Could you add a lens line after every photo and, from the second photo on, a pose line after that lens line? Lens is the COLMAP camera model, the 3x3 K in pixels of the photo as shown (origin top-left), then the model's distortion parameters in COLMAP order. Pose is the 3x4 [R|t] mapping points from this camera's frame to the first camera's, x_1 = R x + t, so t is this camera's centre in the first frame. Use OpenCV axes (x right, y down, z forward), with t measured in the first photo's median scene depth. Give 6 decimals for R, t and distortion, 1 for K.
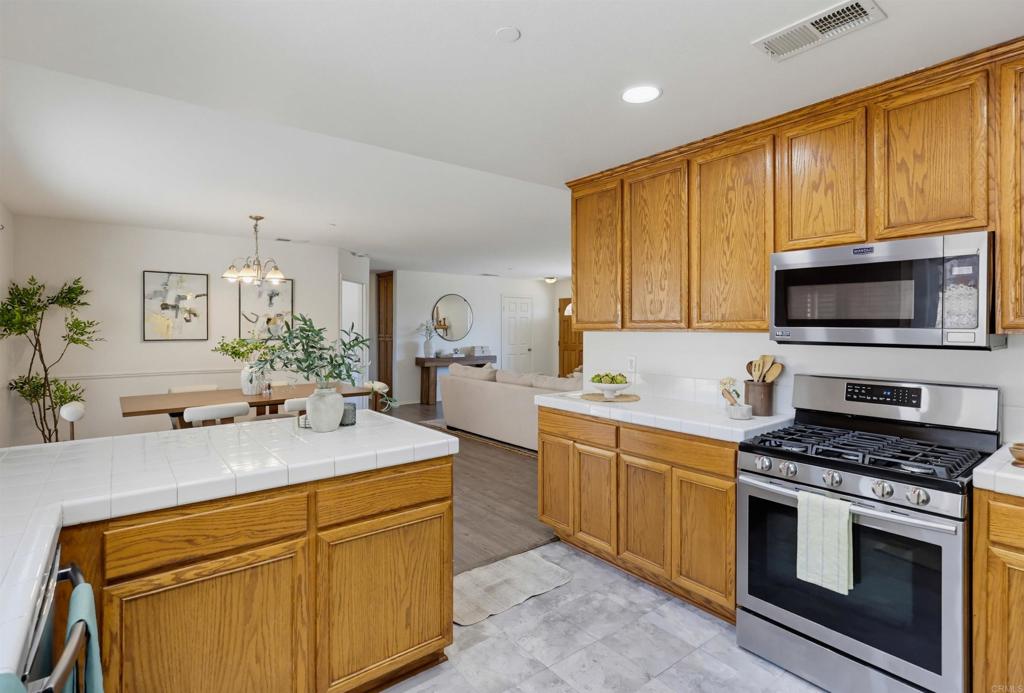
lens RADIAL K [[498.5, 0, 512.5], [0, 498.5, 328.9], [0, 0, 1]] dist [-0.002237, -0.001197]
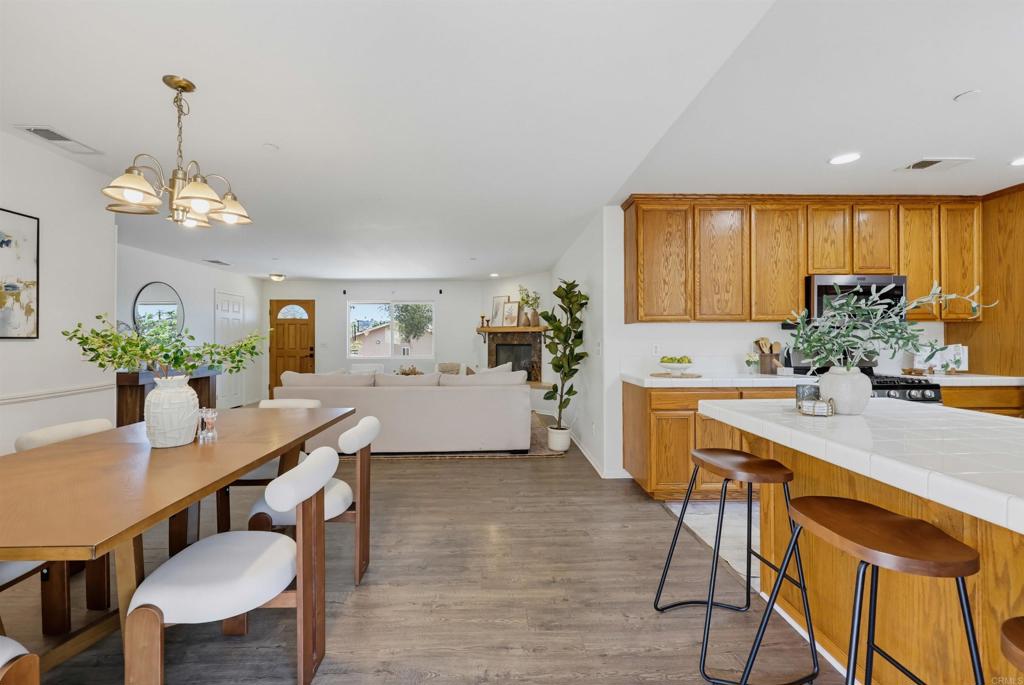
lens RADIAL K [[429.1, 0, 504.1], [0, 429.1, 333.8], [0, 0, 1]] dist [-0.001716, -0.000205]
pose [[0.608997, 0.006593, 0.793145, -0.650898], [0.005273, 0.999910, -0.012360, 0.031110], [-0.793155, 0.011710, 0.608907, 0.484101]]
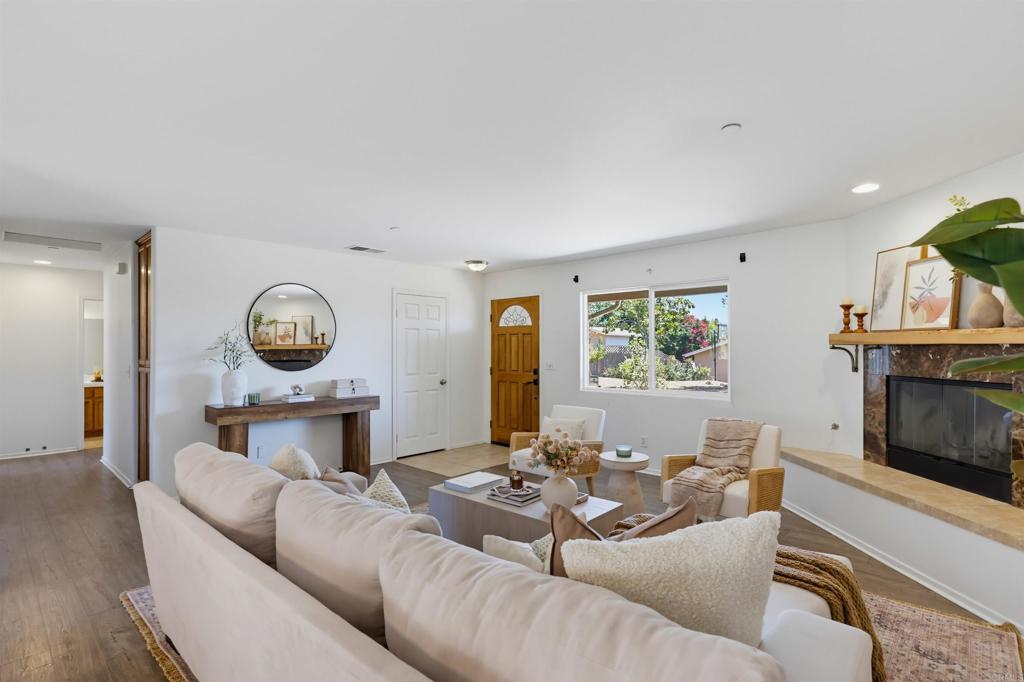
lens RADIAL K [[492.3, 0, 515.0], [0, 492.3, 343.4], [0, 0, 1]] dist [-0.004390, 0.000011]
pose [[0.990099, -0.004153, 0.140308, 0.088474], [0.005903, 0.999910, -0.012057, 0.005021], [-0.140245, 0.012766, 0.990034, 0.934813]]
